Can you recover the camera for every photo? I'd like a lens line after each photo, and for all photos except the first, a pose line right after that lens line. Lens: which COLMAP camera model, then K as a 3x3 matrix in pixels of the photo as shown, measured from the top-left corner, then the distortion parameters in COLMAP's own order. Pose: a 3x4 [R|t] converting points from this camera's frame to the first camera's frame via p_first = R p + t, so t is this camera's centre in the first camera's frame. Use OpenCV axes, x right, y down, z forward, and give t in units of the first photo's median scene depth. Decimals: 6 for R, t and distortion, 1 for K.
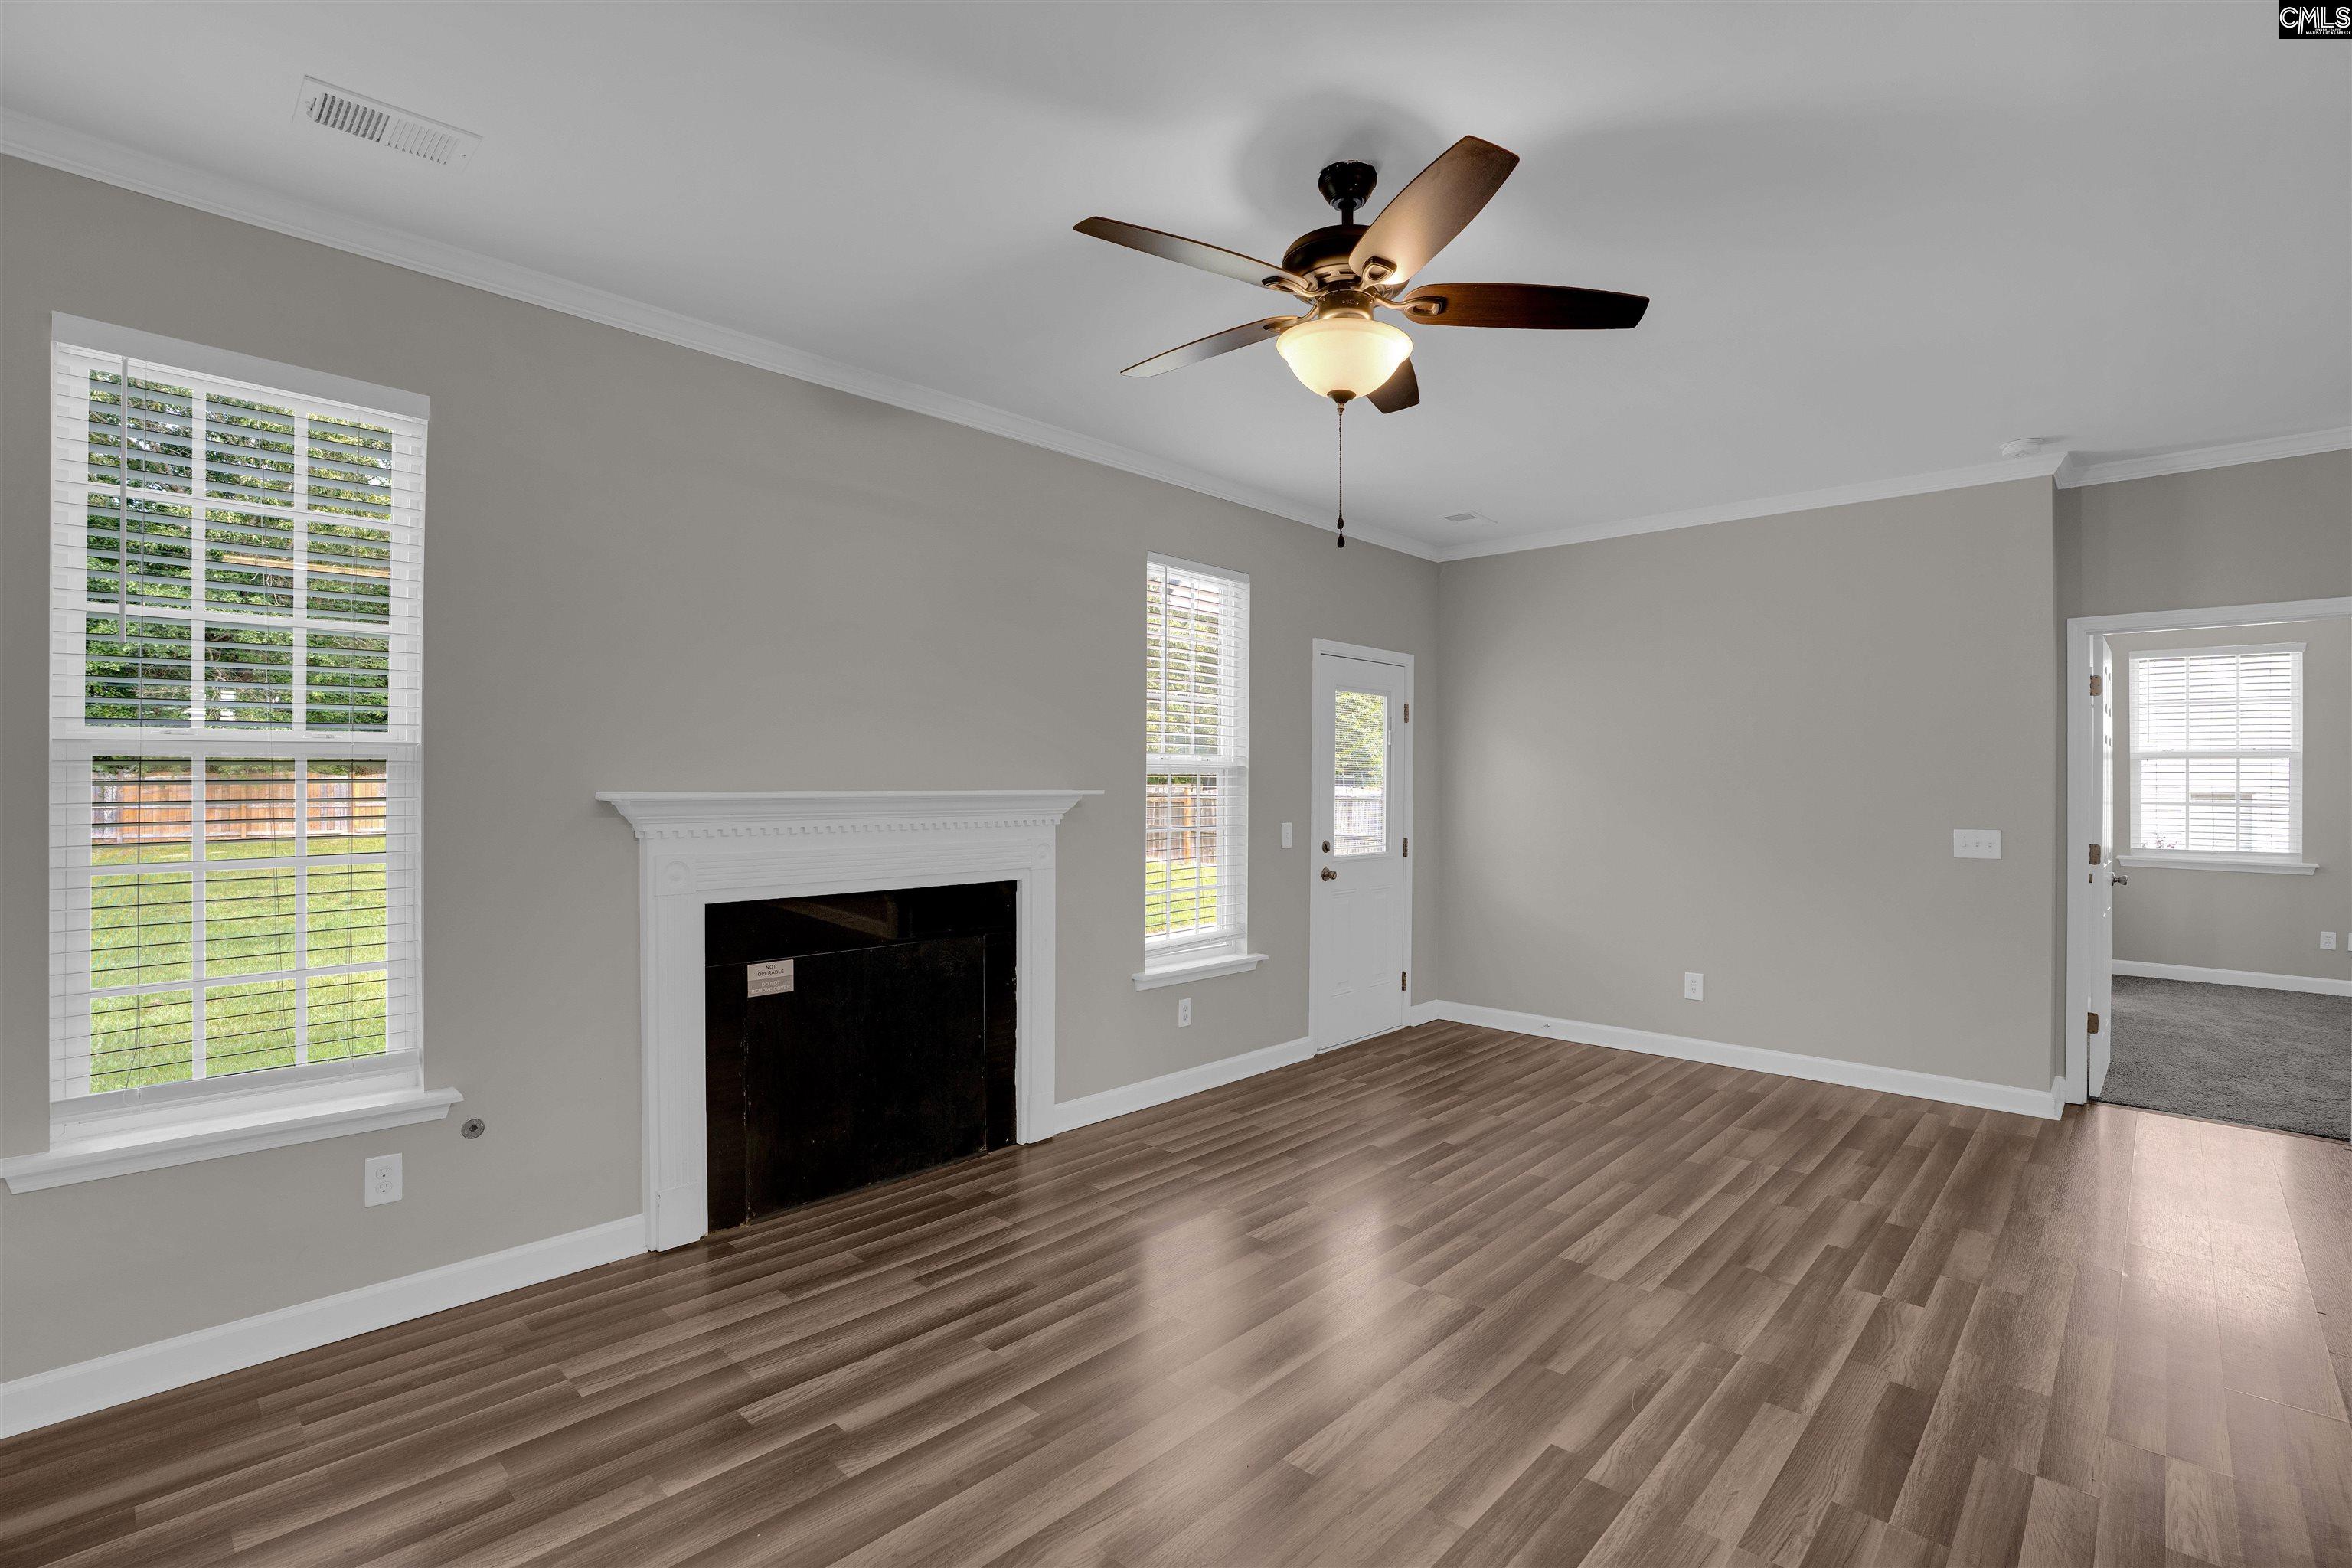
lens RADIAL K [[1097.4, 0, 1123.7], [0, 1097.4, 786.5], [0, 0, 1]] dist [-0.069372, 0.022573]
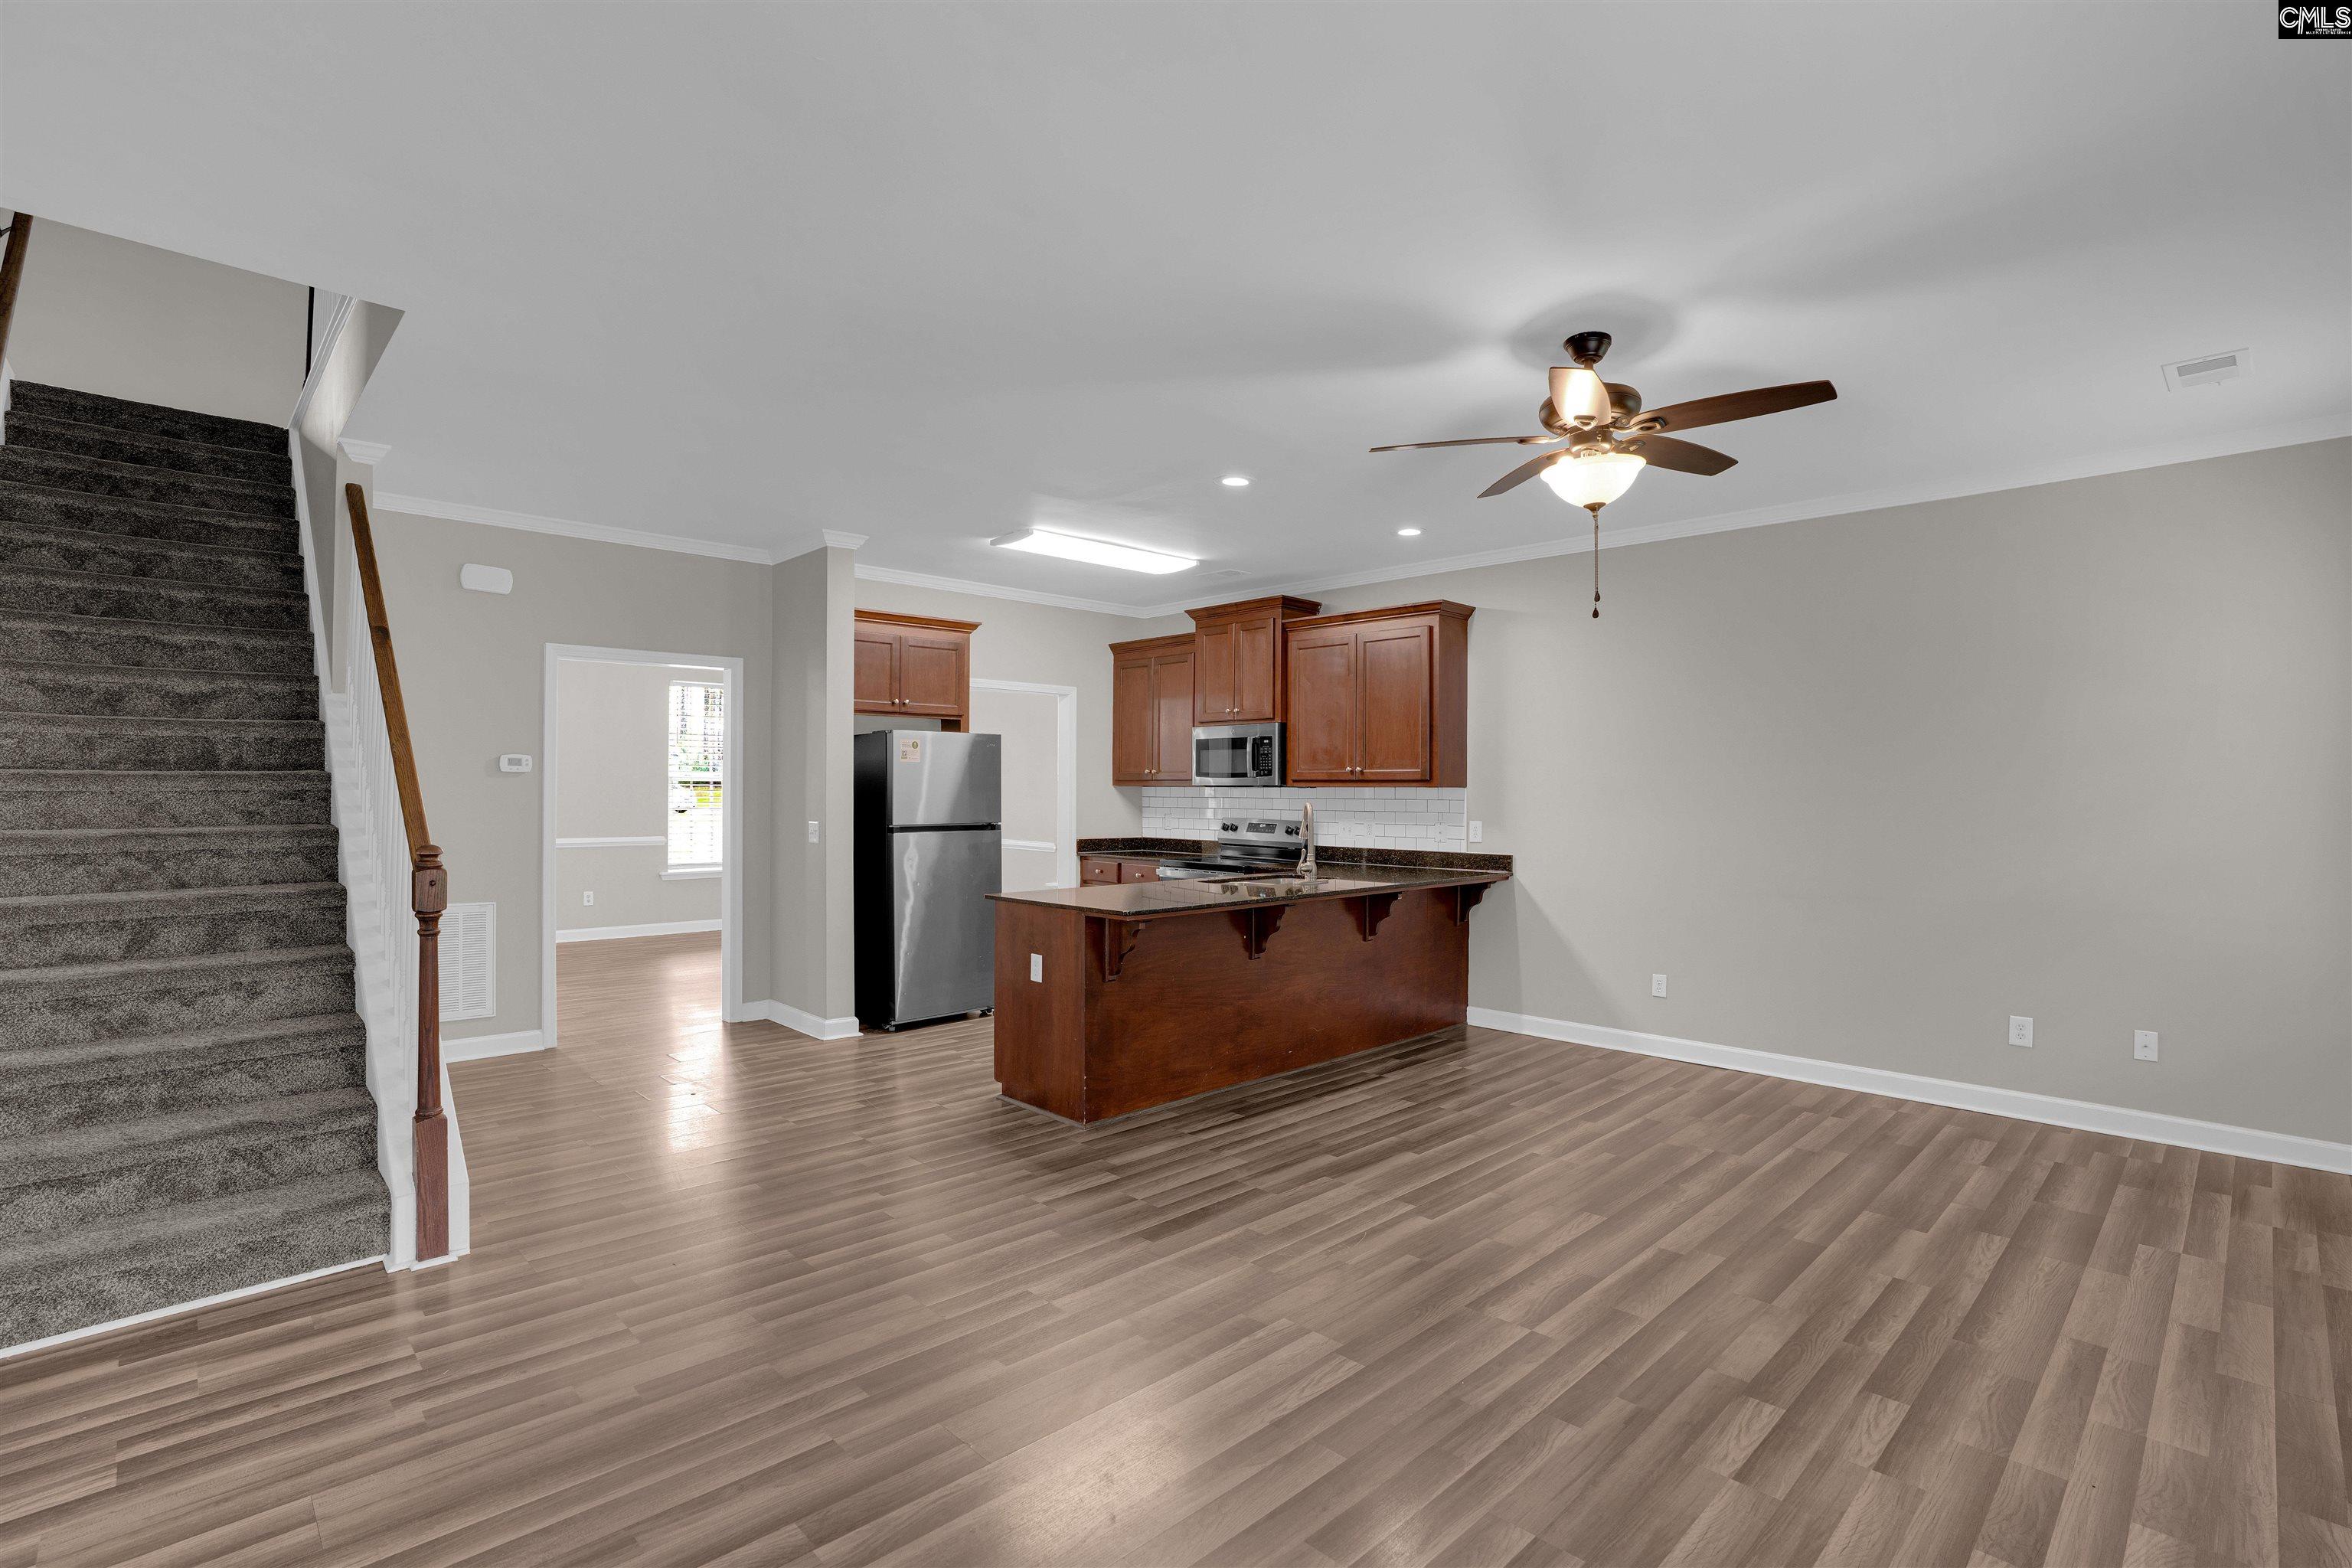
lens RADIAL K [[1075.7, 0, 1077.9], [0, 1075.7, 790.9], [0, 0, 1]] dist [-0.074249, 0.022479]
pose [[-0.996281, -0.008375, 0.085751, 0.453047], [-0.007640, 0.999931, 0.008889, -0.005817], [-0.085820, 0.008200, -0.996277, 1.473369]]
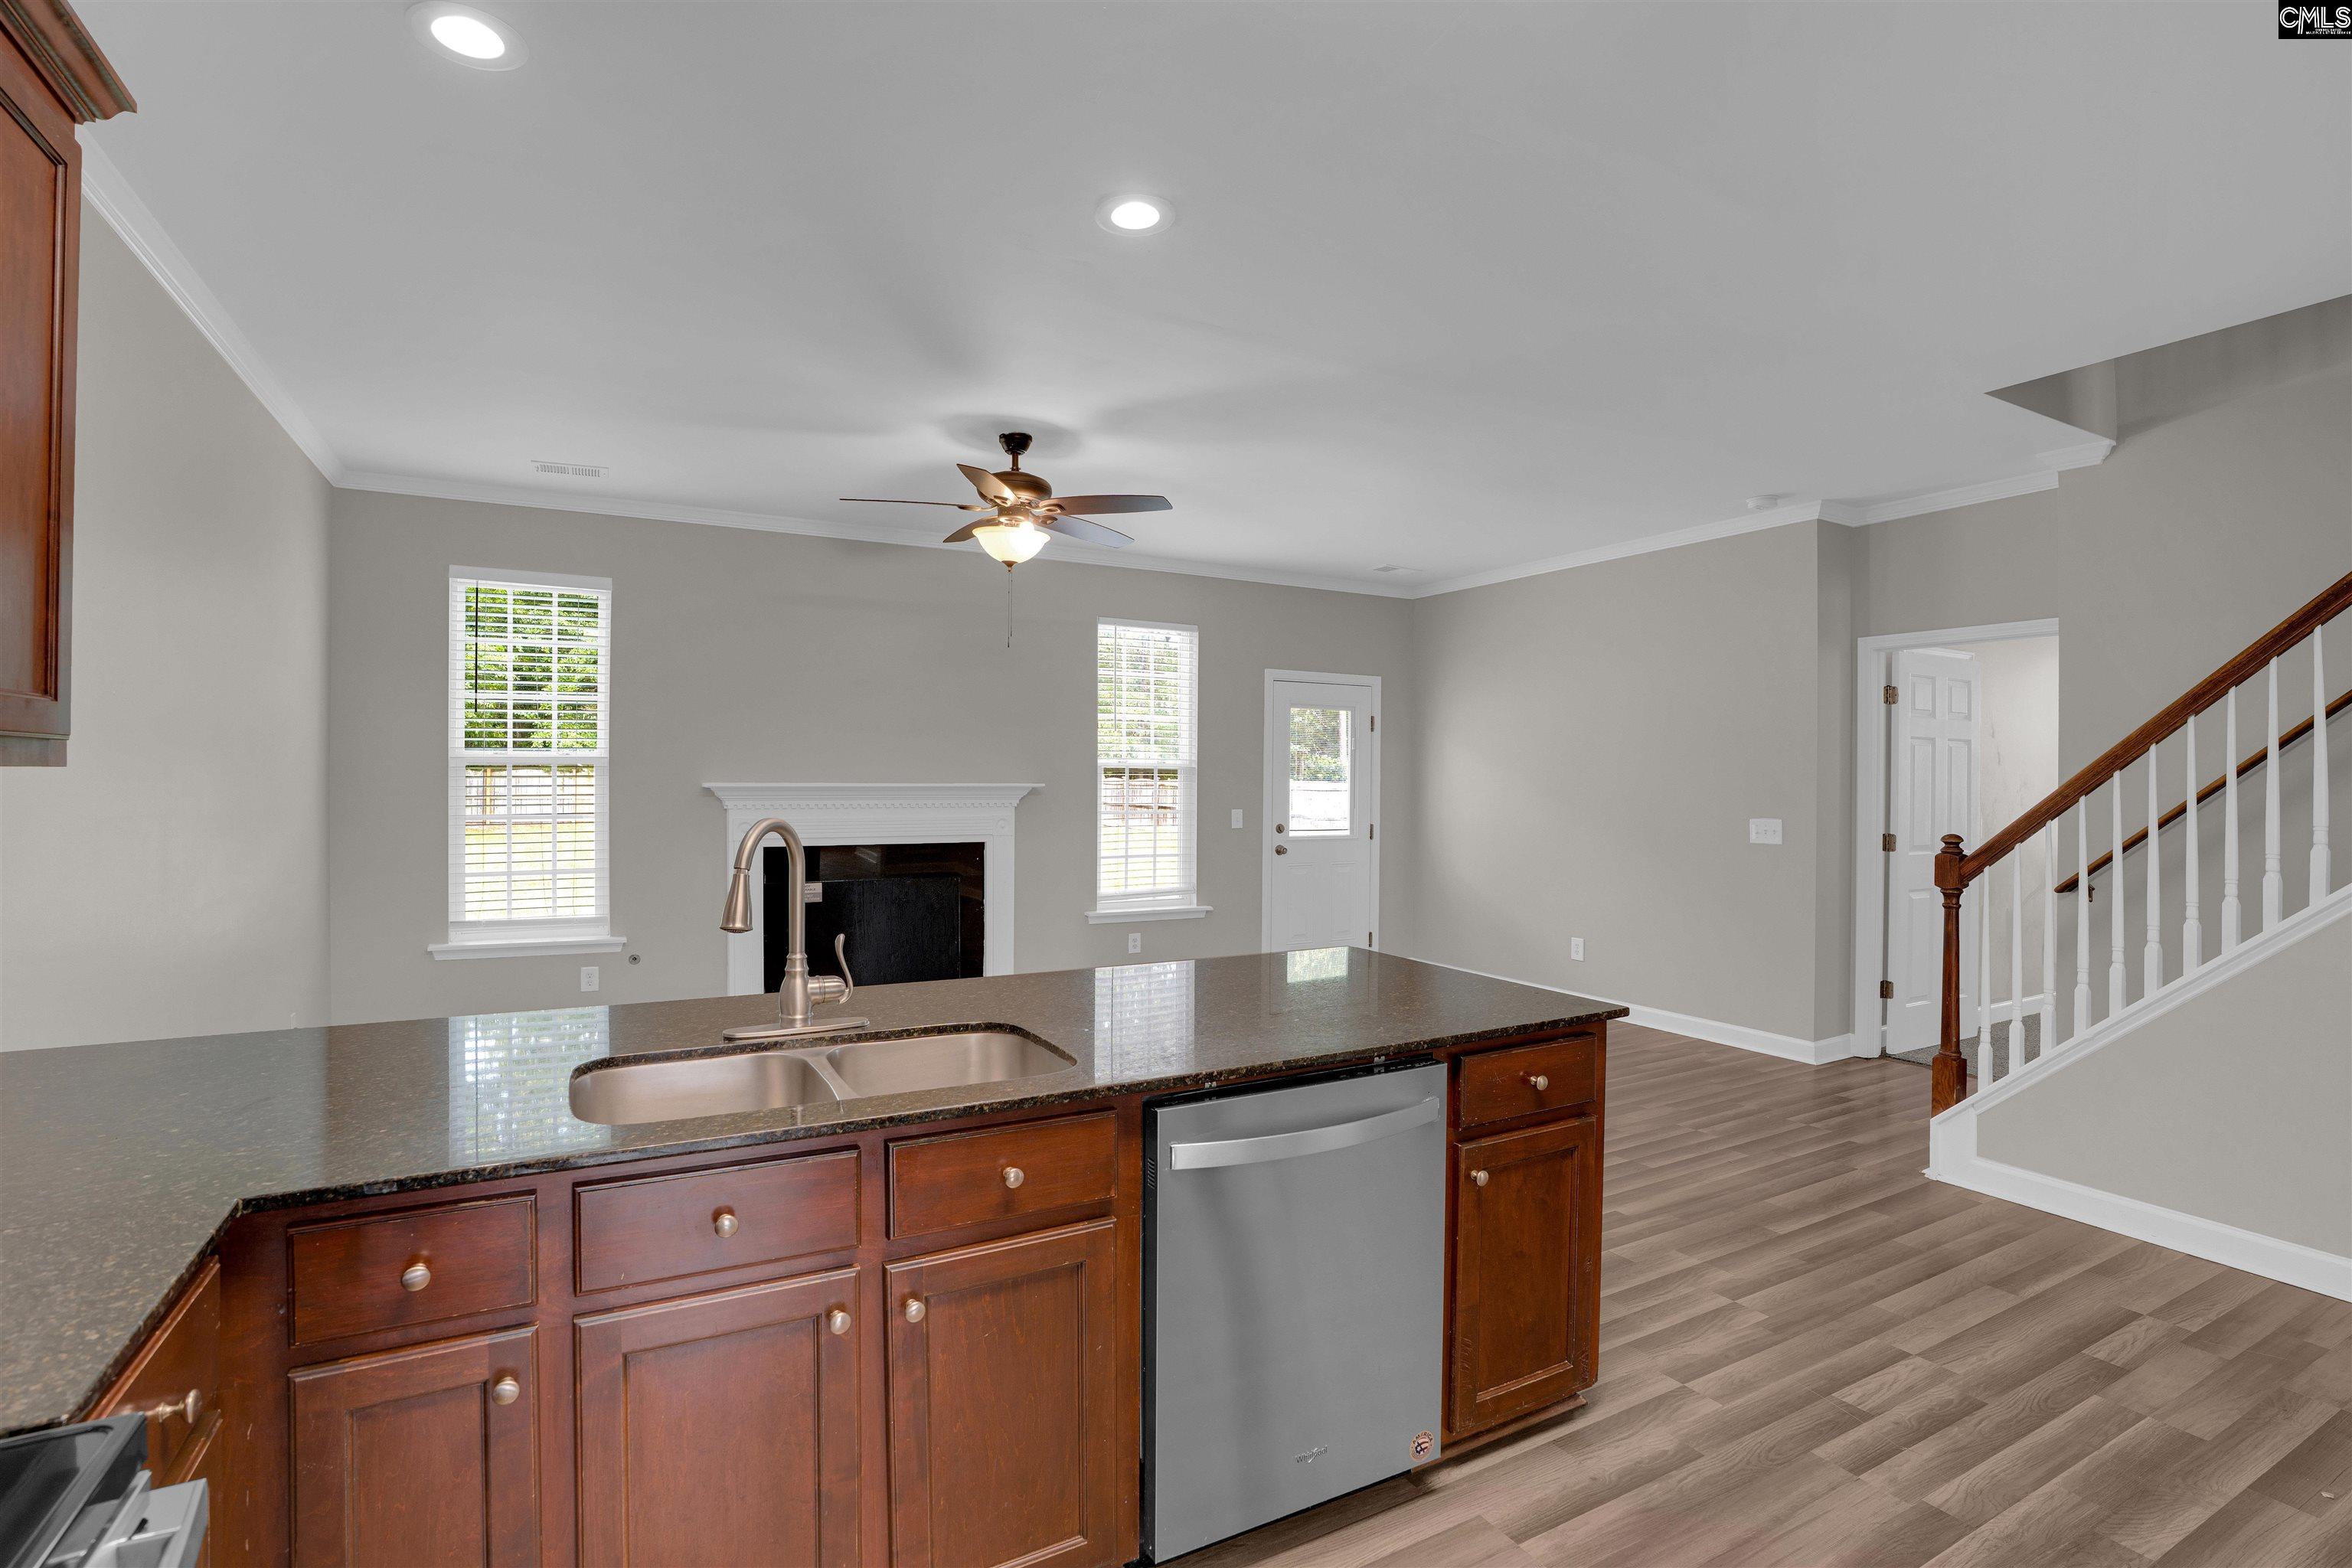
lens RADIAL K [[1095.2, 0, 1145.6], [0, 1095.2, 778.4], [0, 0, 1]] dist [-0.067532, 0.005954]
pose [[0.957720, 0.001290, -0.287699, 0.581439], [-0.003315, 0.999973, -0.006552, 0.006199], [0.287683, 0.007229, 0.957698, -0.414209]]
